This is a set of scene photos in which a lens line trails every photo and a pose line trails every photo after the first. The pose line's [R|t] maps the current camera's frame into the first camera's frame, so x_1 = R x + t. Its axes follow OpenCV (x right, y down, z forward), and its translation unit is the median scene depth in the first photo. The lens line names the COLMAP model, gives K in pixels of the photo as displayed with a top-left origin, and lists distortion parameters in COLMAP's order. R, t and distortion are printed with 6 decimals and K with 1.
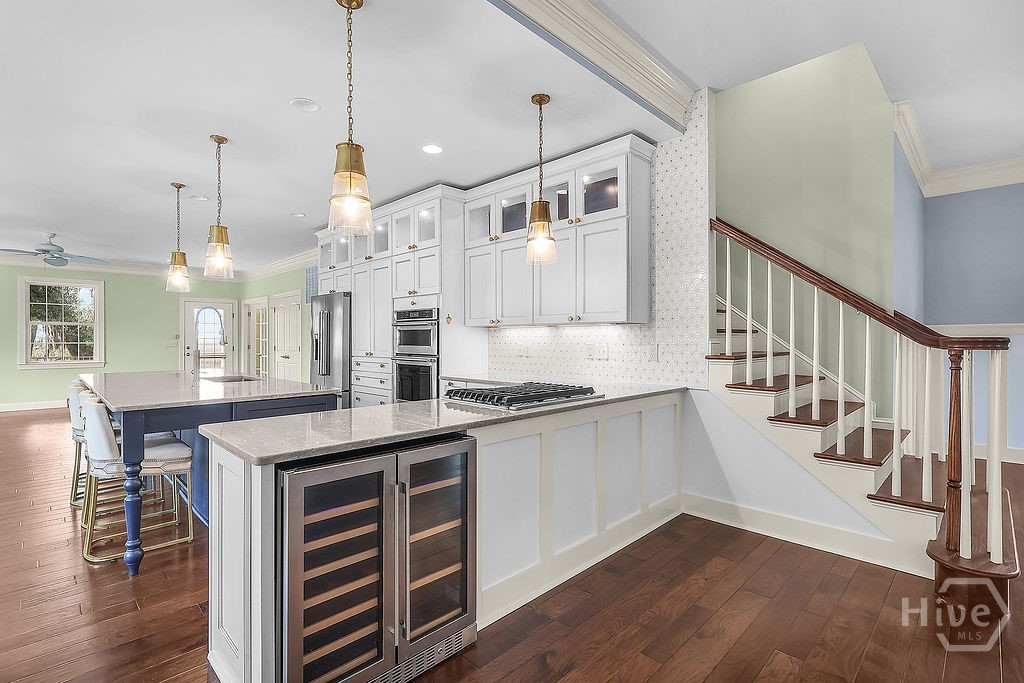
lens RADIAL K [[481.3, 0, 515.5], [0, 481.3, 341.2], [0, 0, 1]] dist [-0.003074, 0.001466]
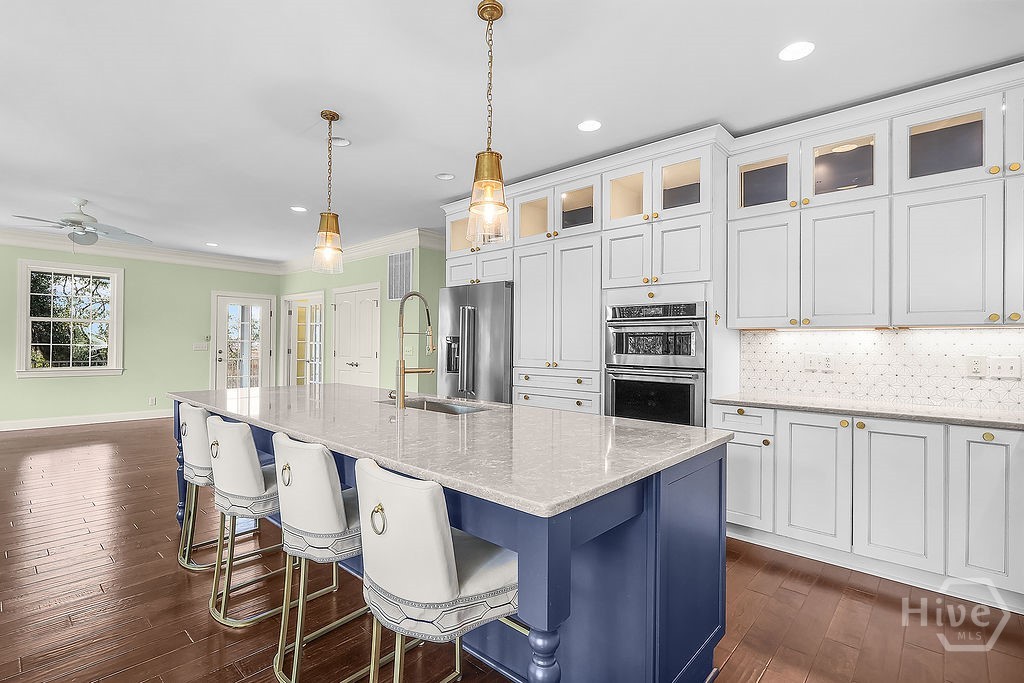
lens RADIAL K [[481.3, 0, 515.2], [0, 481.3, 338.9], [0, 0, 1]] dist [-0.003074, 0.001466]
pose [[0.998720, 0.013880, 0.048639, -0.396859], [-0.012949, 0.999728, -0.019391, 0.002515], [-0.048895, 0.018737, 0.998628, 0.264375]]
